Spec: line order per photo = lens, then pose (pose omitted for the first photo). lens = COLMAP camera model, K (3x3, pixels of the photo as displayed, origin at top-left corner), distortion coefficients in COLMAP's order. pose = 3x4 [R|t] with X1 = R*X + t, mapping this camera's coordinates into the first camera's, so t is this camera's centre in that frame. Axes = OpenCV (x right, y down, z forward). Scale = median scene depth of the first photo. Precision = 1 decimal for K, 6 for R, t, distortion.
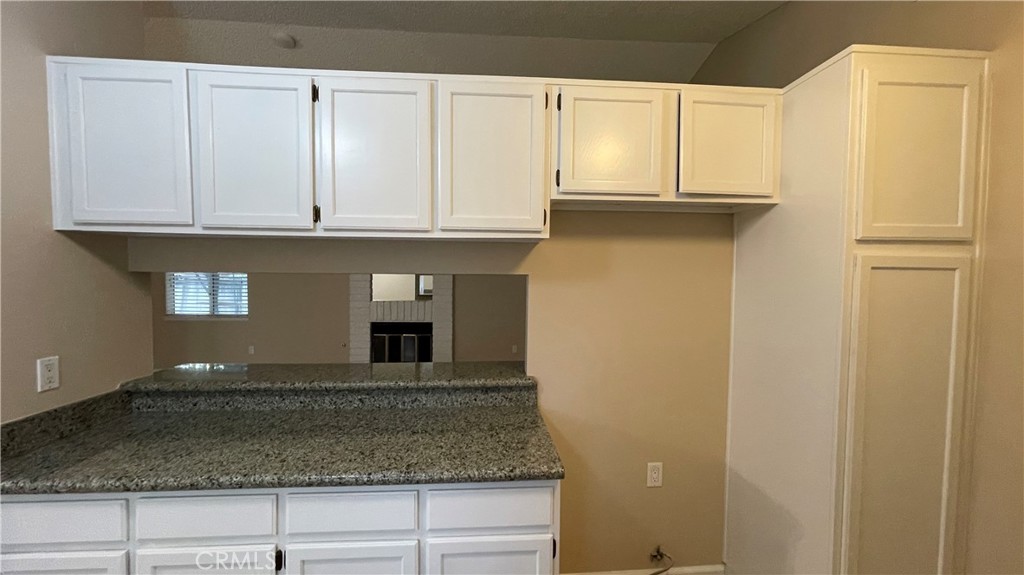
lens RADIAL K [[413.0, 0, 510.5], [0, 413.0, 289.2], [0, 0, 1]] dist [-0.003287, -0.000380]
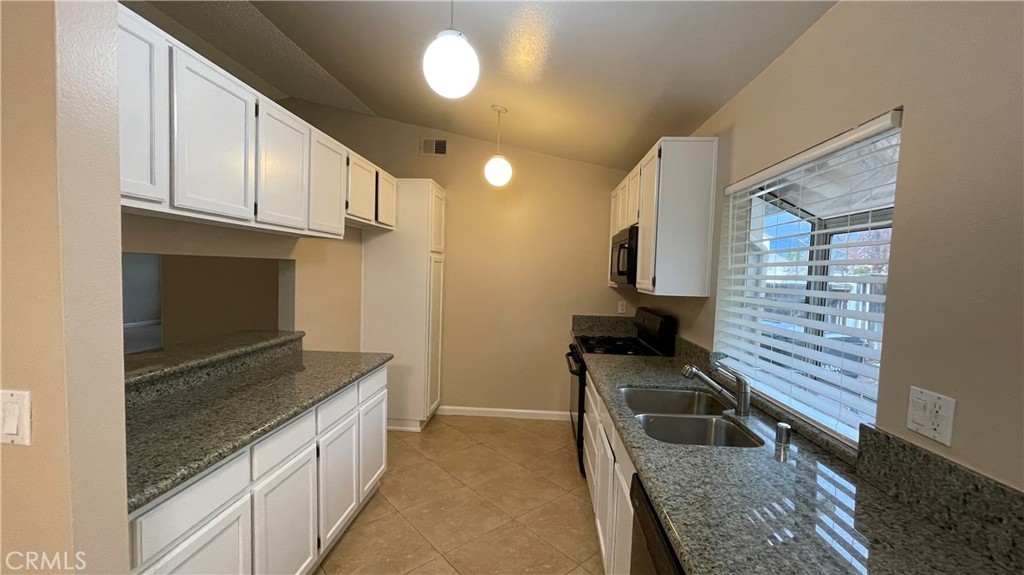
lens RADIAL K [[413.0, 0, 510.5], [0, 413.0, 289.2], [0, 0, 1]] dist [-0.003287, -0.000380]
pose [[0.144071, -0.050122, 0.988297, -1.513723], [0.012967, 0.998726, 0.048760, 0.007434], [-0.989482, 0.005790, 0.144537, 0.072384]]
